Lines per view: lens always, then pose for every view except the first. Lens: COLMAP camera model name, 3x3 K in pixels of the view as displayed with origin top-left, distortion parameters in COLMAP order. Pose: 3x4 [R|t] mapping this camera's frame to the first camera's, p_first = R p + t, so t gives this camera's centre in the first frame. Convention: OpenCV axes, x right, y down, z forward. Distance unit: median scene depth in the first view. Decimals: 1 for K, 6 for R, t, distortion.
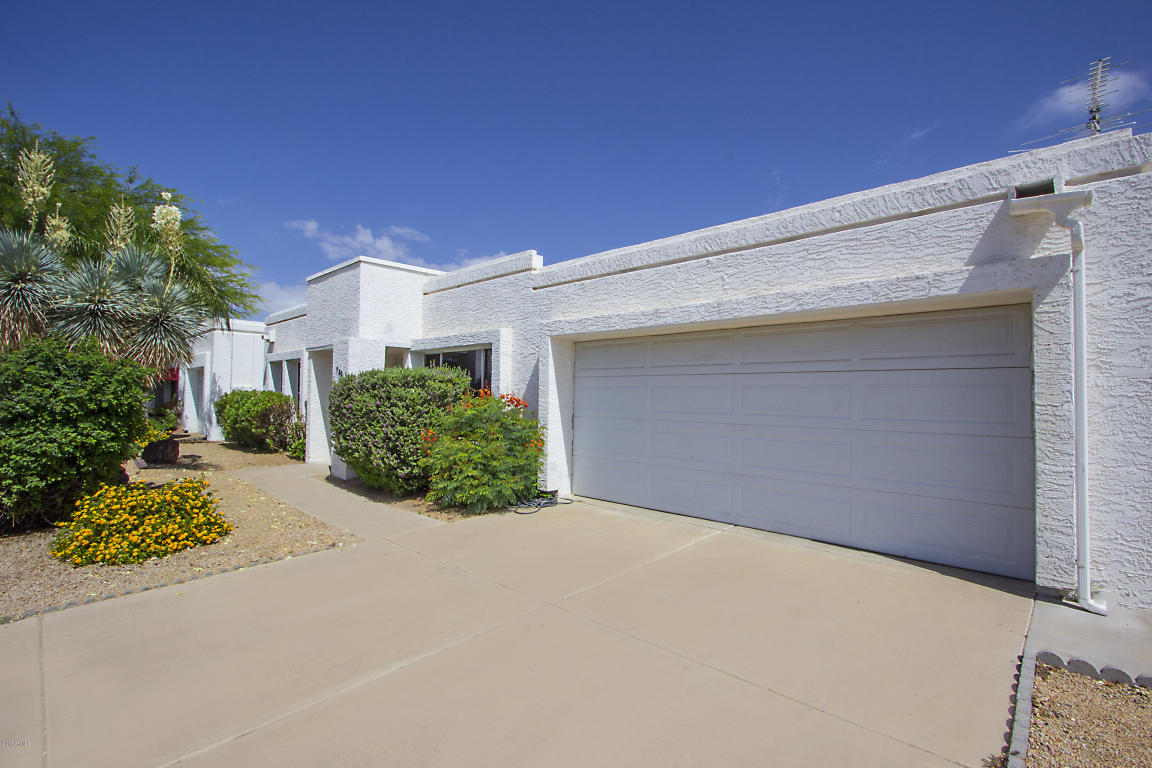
lens RADIAL K [[524.3, 0, 576.1], [0, 524.3, 383.3], [0, 0, 1]] dist [-0.015172, 0.001156]
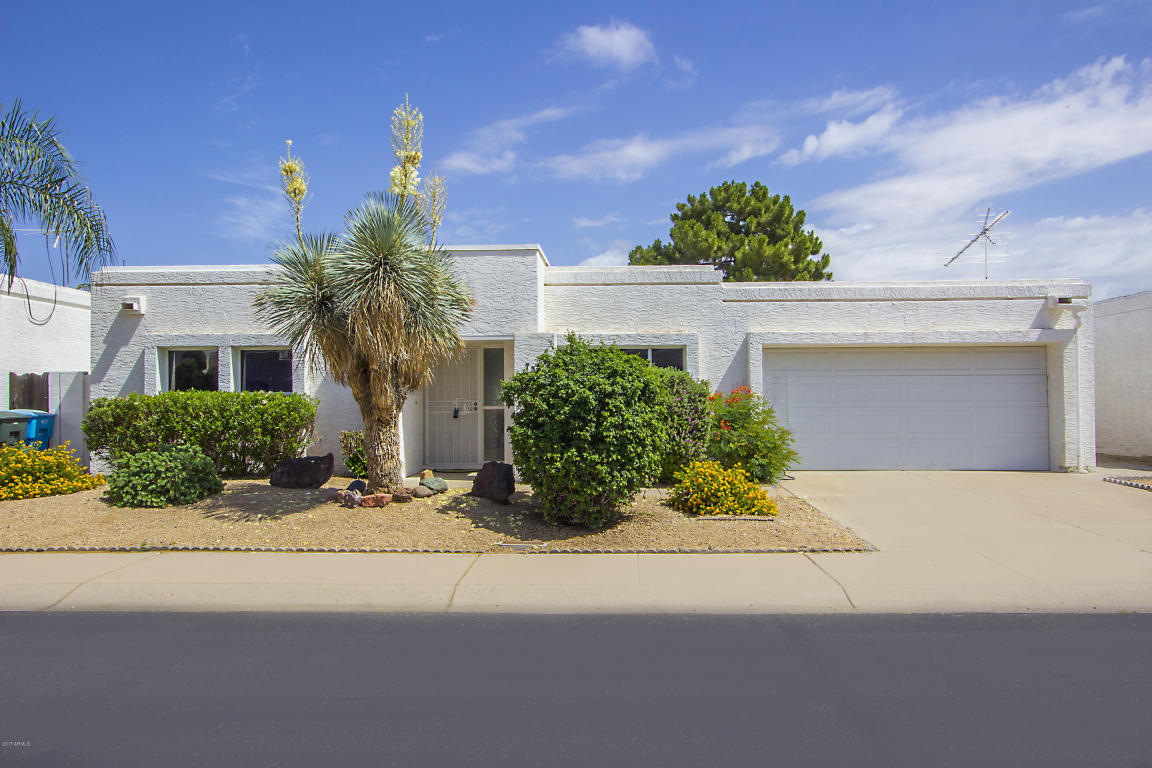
lens RADIAL K [[833.1, 0, 576.9], [0, 833.1, 386.8], [0, 0, 1]] dist [0.005413, 0.000594]
pose [[0.751540, -0.004317, 0.659674, -2.151085], [-0.002743, 0.999950, 0.009668, -0.006905], [-0.659682, -0.009075, 0.751490, -0.261143]]
